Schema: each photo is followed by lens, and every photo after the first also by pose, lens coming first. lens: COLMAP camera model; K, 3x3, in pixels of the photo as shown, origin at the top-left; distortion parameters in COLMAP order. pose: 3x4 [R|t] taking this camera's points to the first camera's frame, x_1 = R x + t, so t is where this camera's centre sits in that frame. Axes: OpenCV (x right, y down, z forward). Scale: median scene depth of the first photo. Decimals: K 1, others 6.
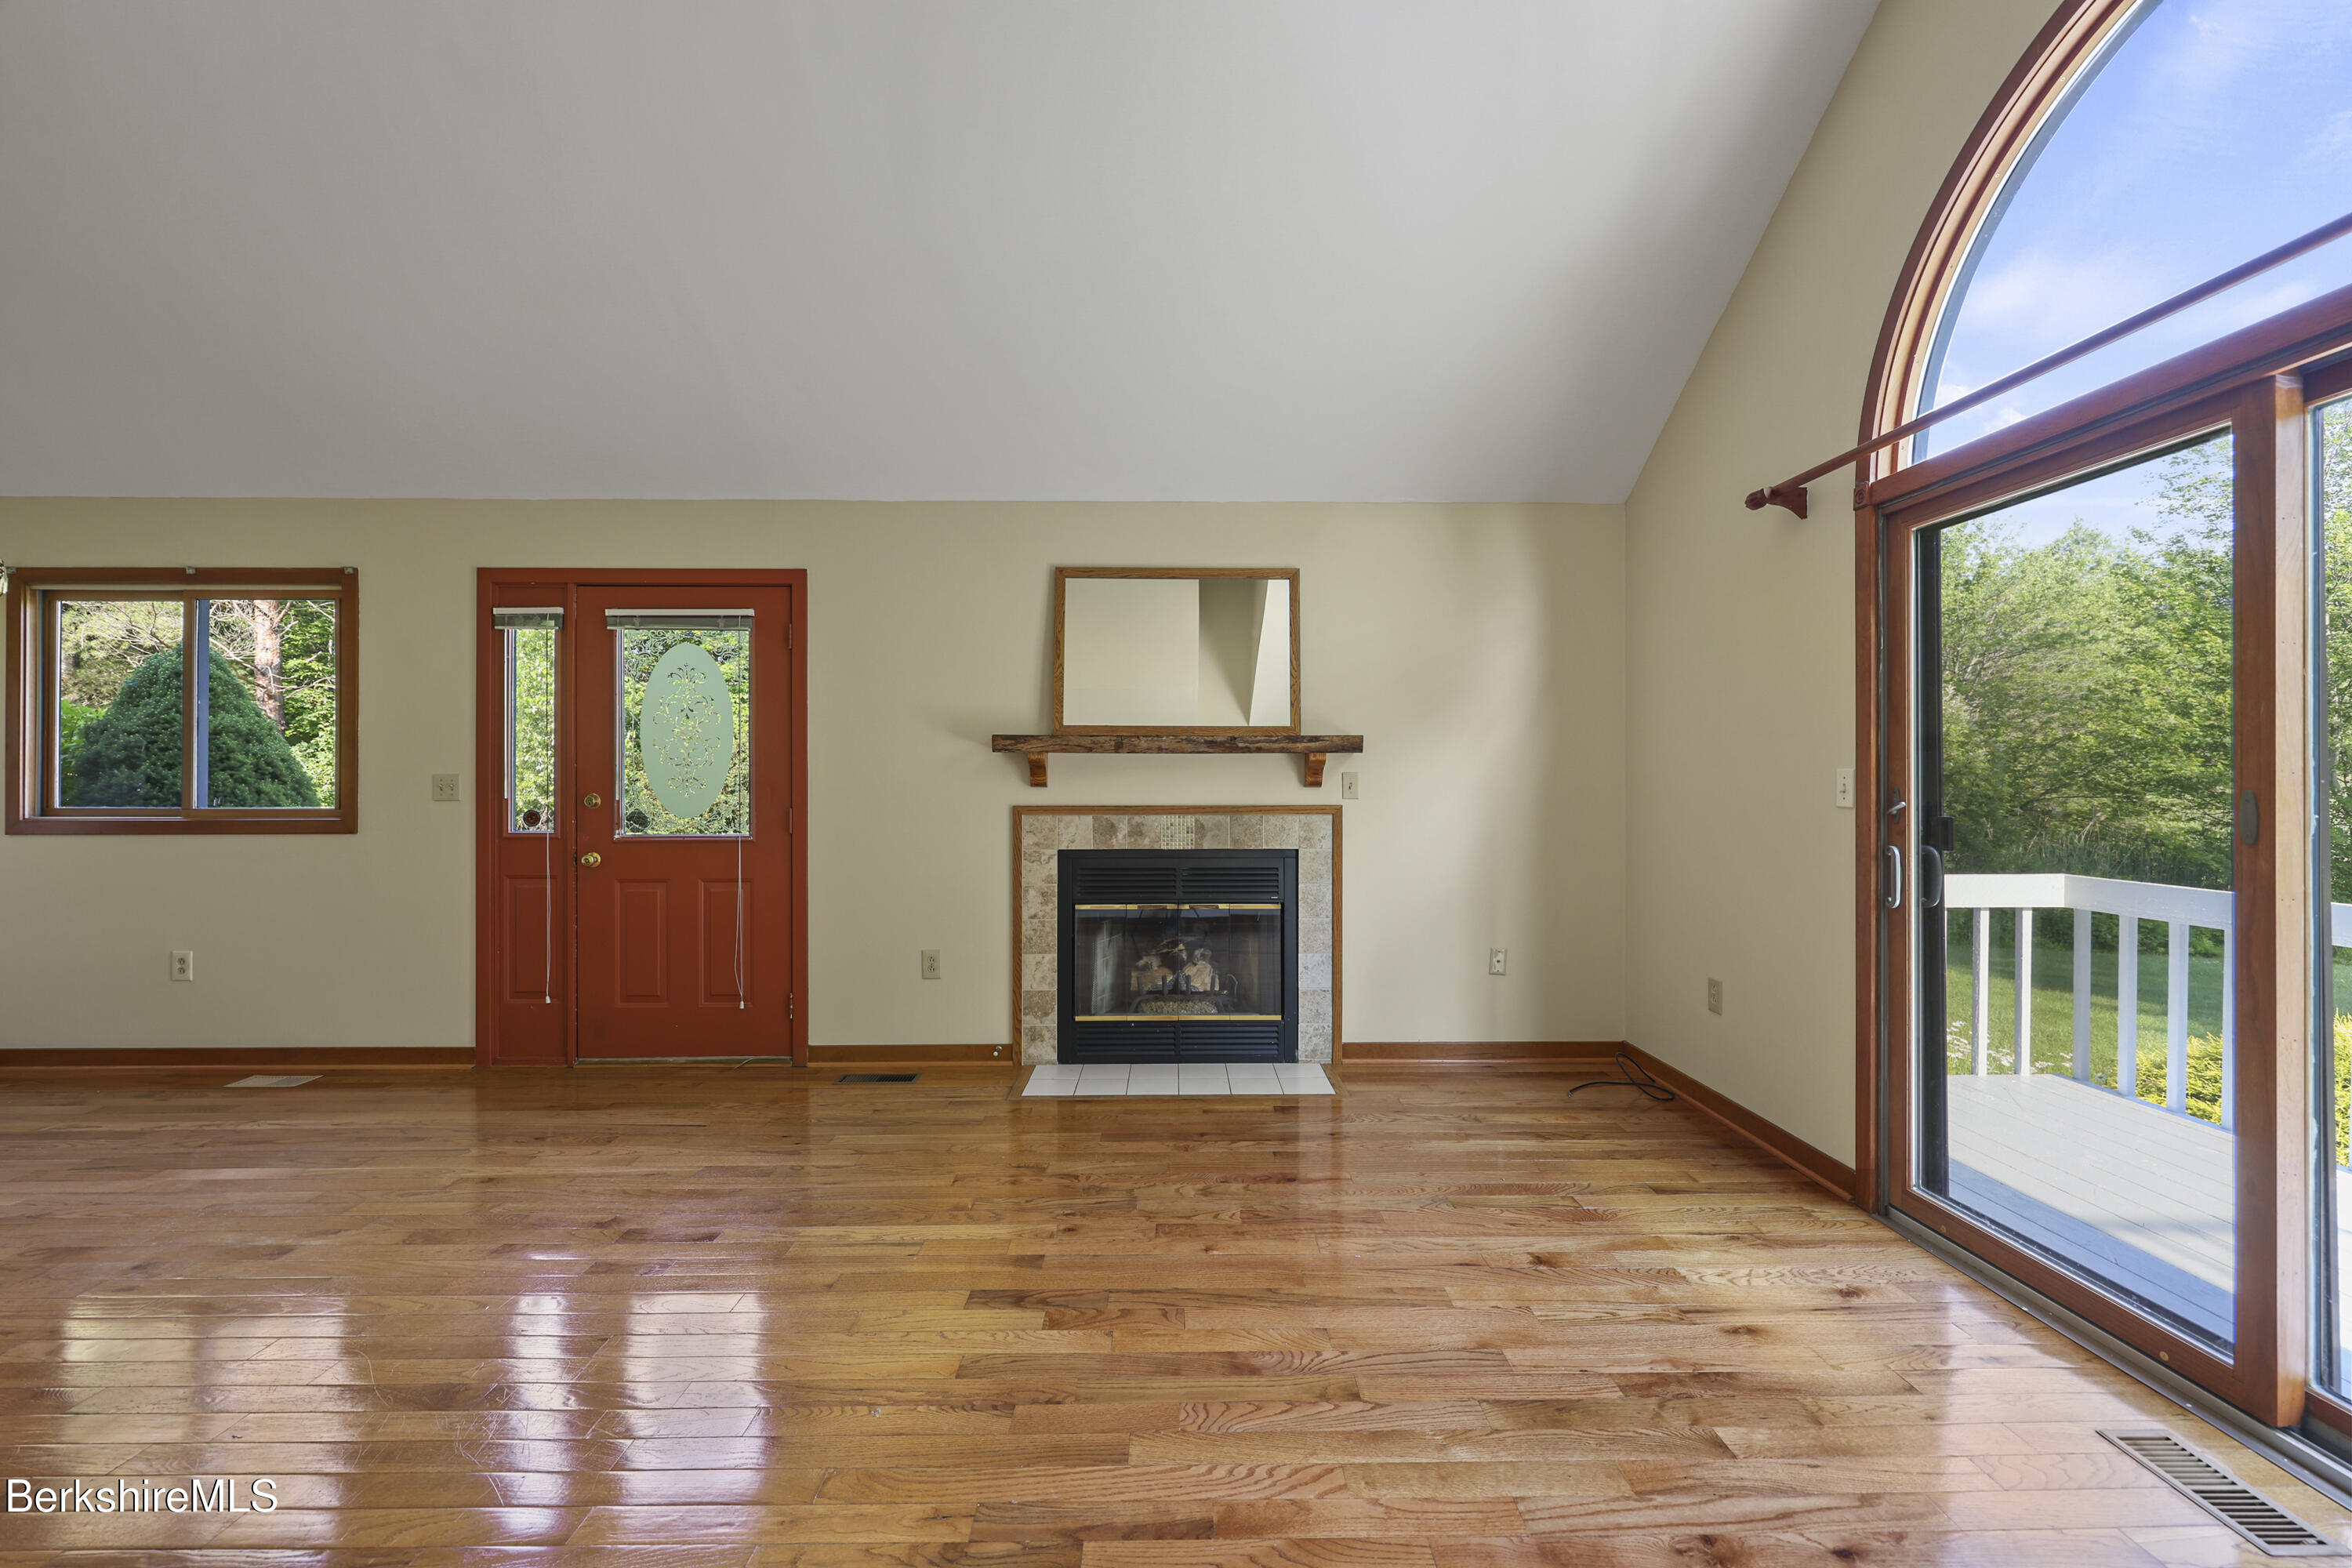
lens RADIAL K [[943.3, 0, 1191.7], [0, 943.3, 783.0], [0, 0, 1]] dist [-0.001285, -0.000051]
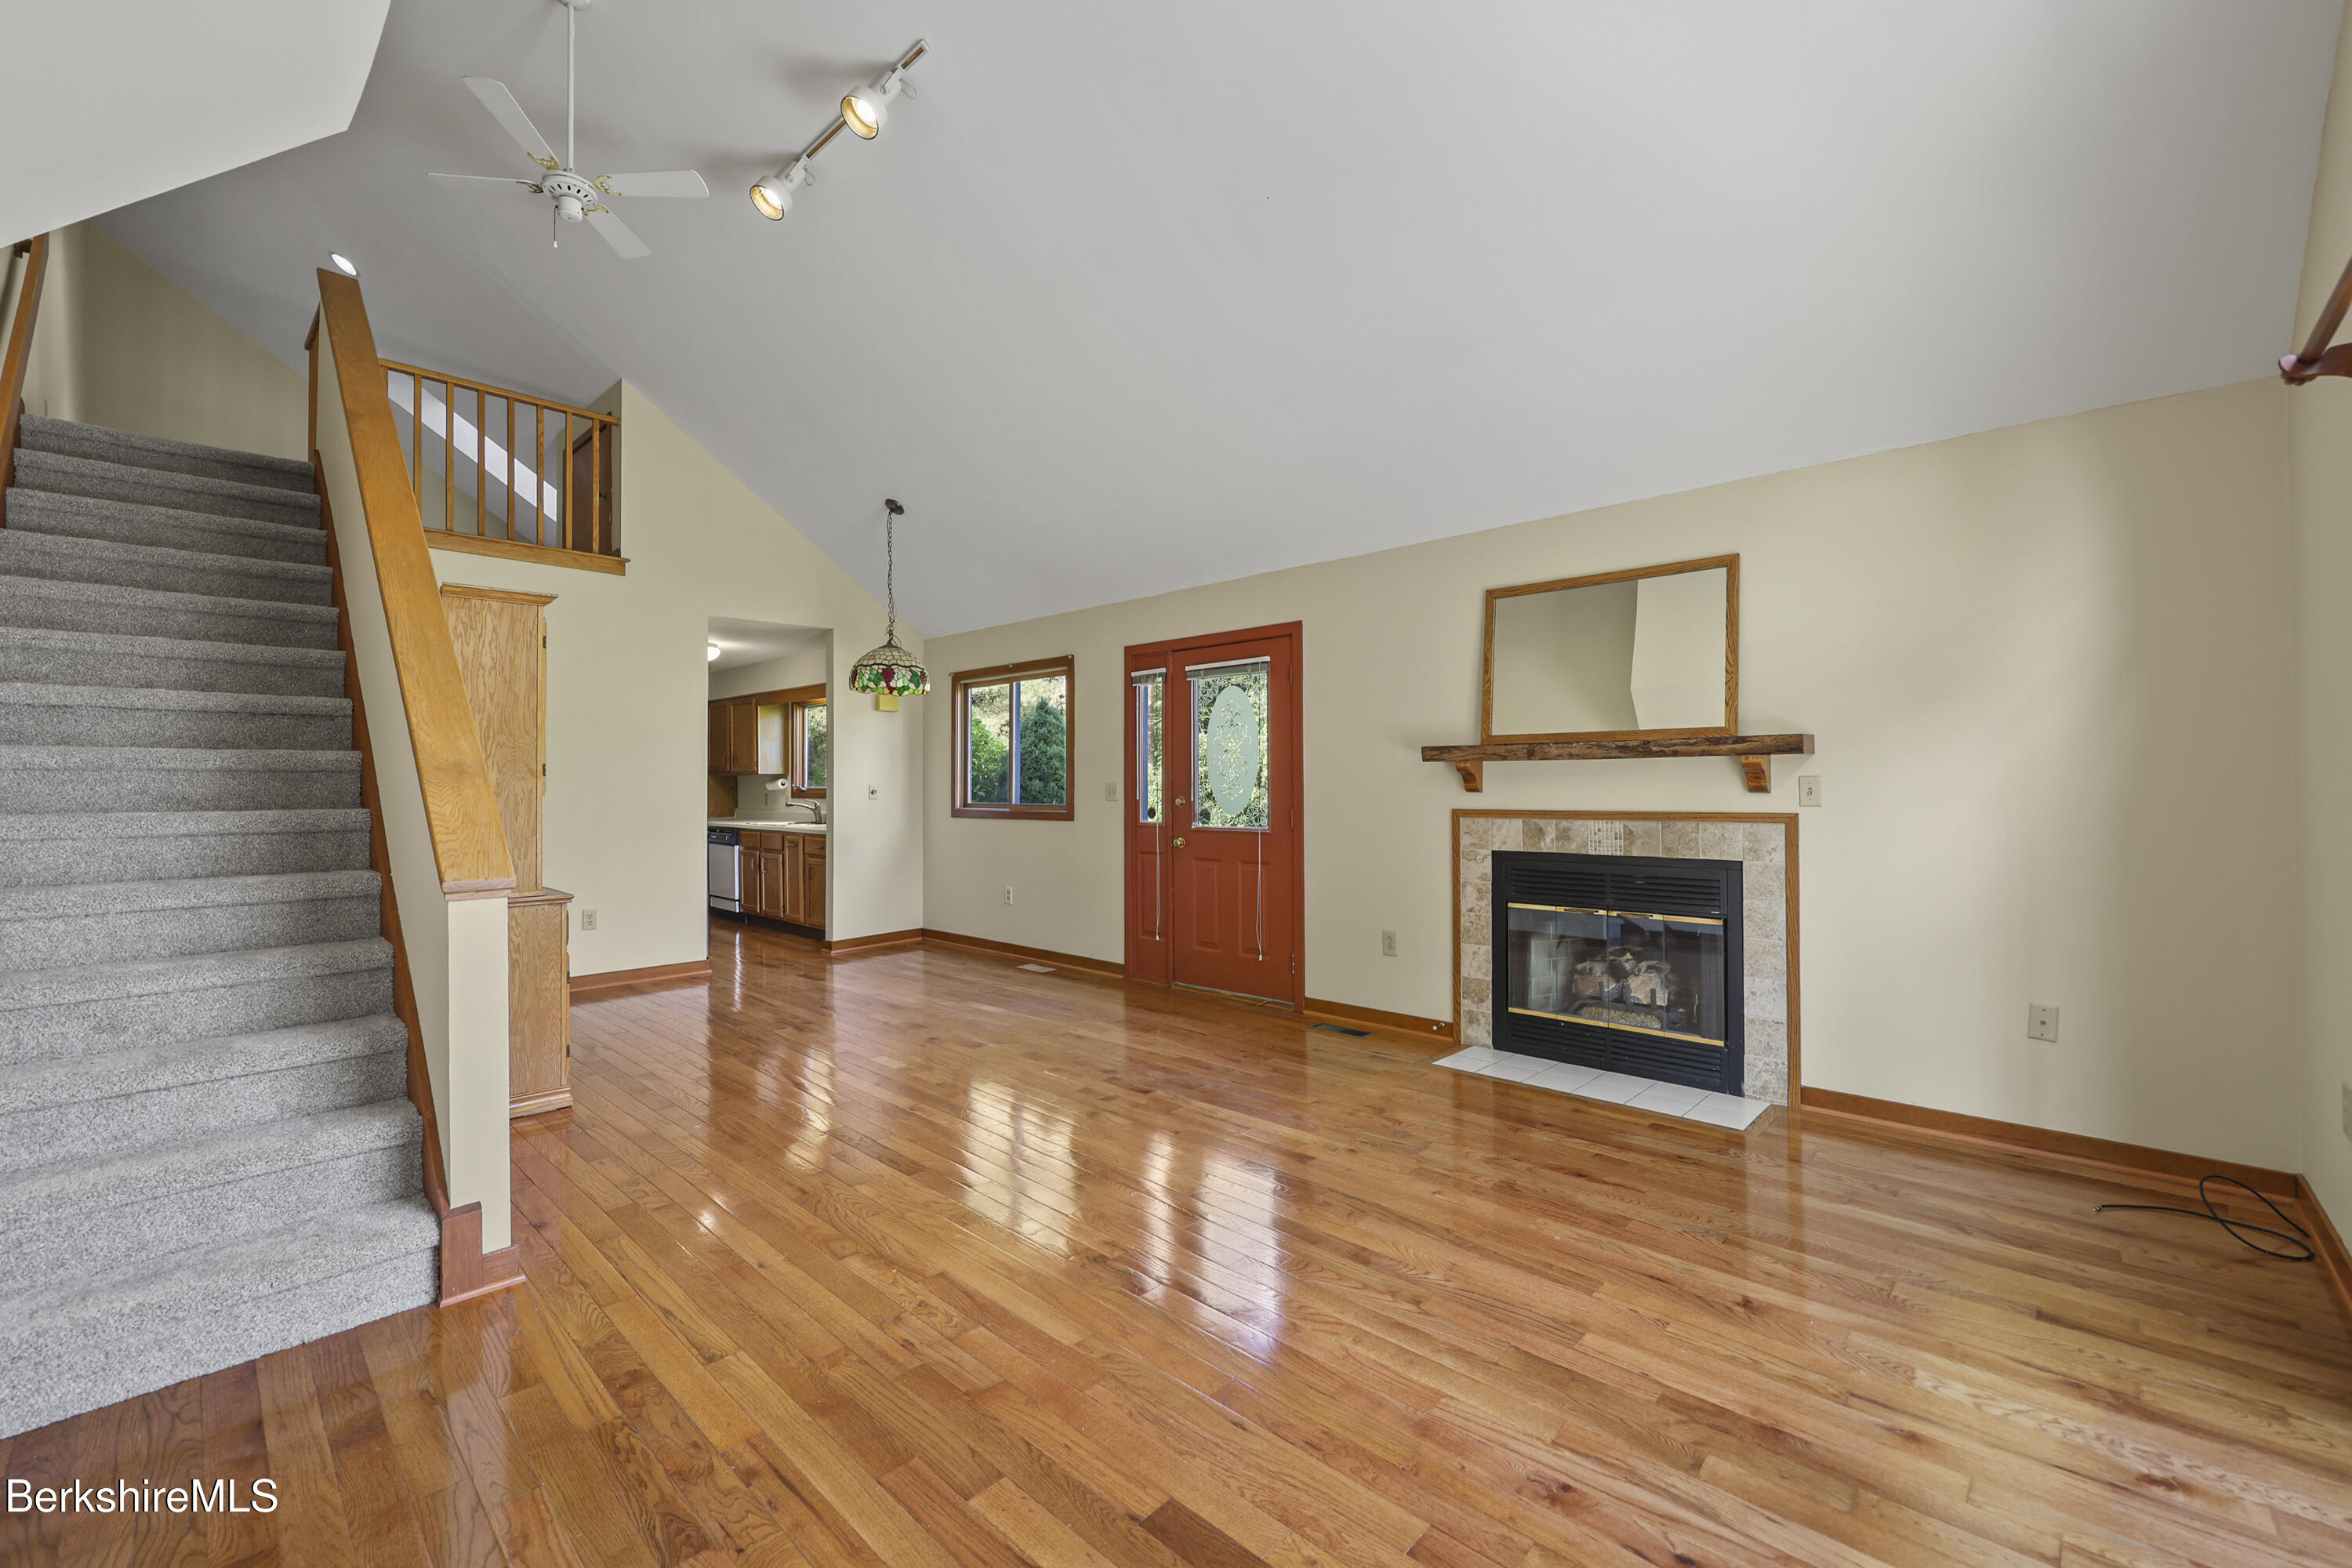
lens RADIAL K [[943.3, 0, 1169.3], [0, 943.3, 775.2], [0, 0, 1]] dist [-0.001285, -0.000051]
pose [[0.716807, -0.011394, -0.697179, 0.350857], [0.000871, 0.999880, -0.015446, 0.001177], [0.697271, 0.010464, 0.716731, -0.035163]]
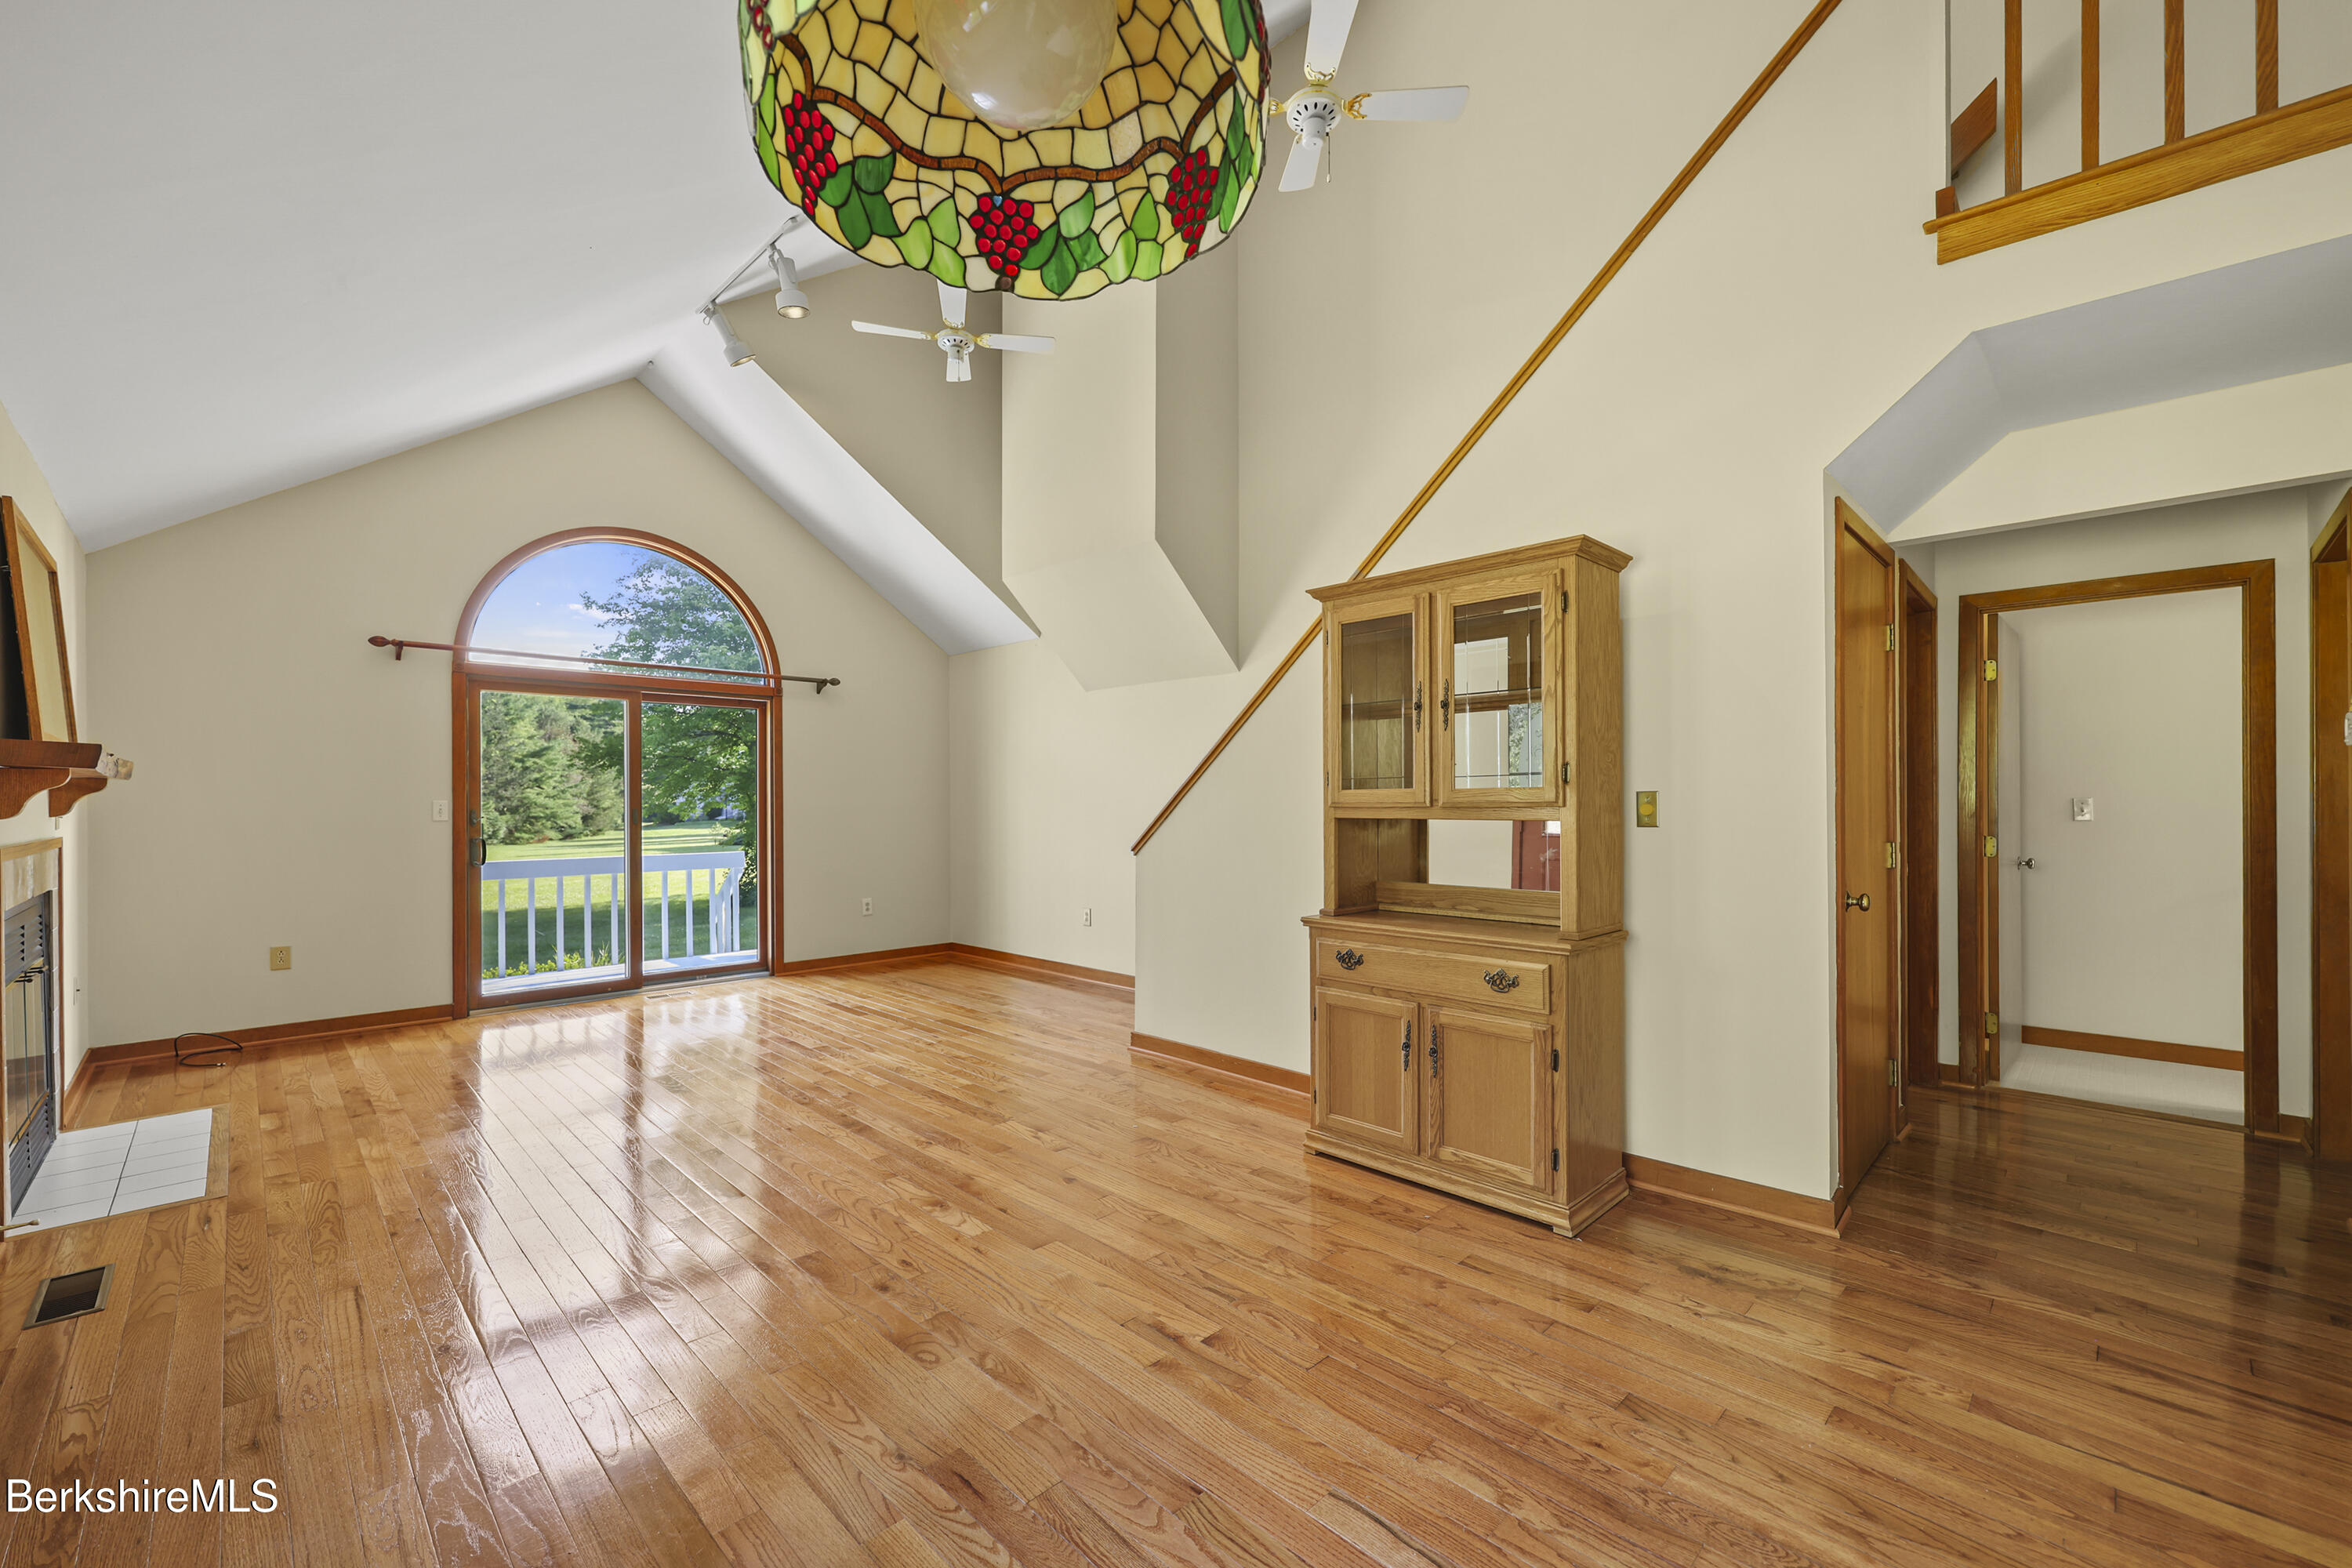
lens RADIAL K [[943.3, 0, 1186.6], [0, 943.3, 805.2], [0, 0, 1]] dist [-0.001285, -0.000051]
pose [[-0.706173, 0.001968, 0.708036, -1.210699], [0.009095, 0.999939, 0.006291, -0.002259], [-0.707981, 0.010882, -0.706148, 0.865916]]
